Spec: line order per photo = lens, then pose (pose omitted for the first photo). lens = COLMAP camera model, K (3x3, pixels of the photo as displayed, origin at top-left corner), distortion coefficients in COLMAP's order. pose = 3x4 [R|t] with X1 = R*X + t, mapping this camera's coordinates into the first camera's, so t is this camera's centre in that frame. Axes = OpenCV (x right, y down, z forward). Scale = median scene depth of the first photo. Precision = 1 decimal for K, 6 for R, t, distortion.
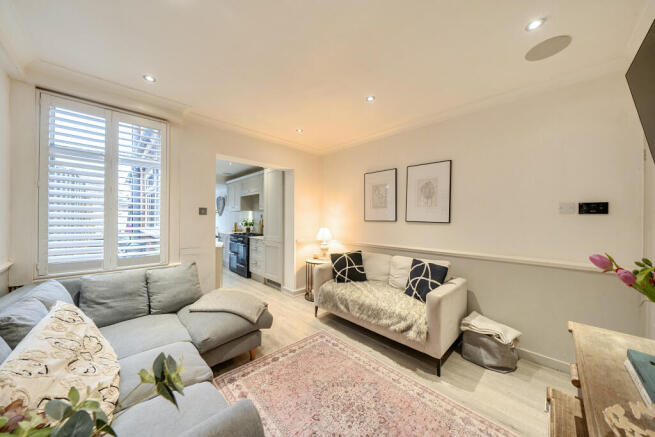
lens RADIAL K [[222.3, 0, 323.0], [0, 222.3, 217.5], [0, 0, 1]] dist [-0.004994, -0.000118]
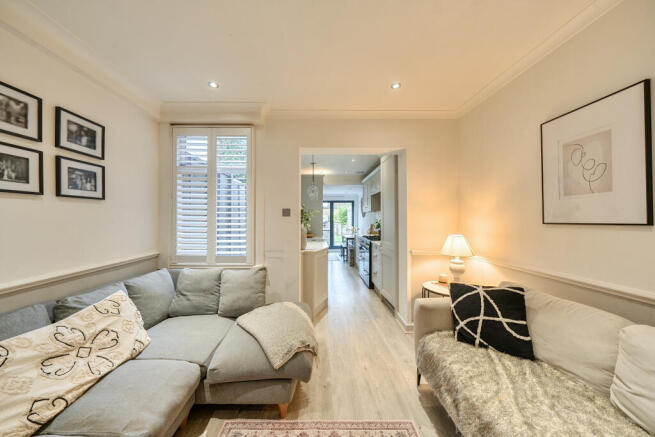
lens RADIAL K [[222.3, 0, 324.3], [0, 222.3, 217.2], [0, 0, 1]] dist [-0.004994, -0.000118]
pose [[0.731753, -0.013760, -0.681431, 0.197030], [0.008345, 0.999902, -0.011229, 0.002974], [0.681519, 0.002530, 0.731796, 0.402616]]
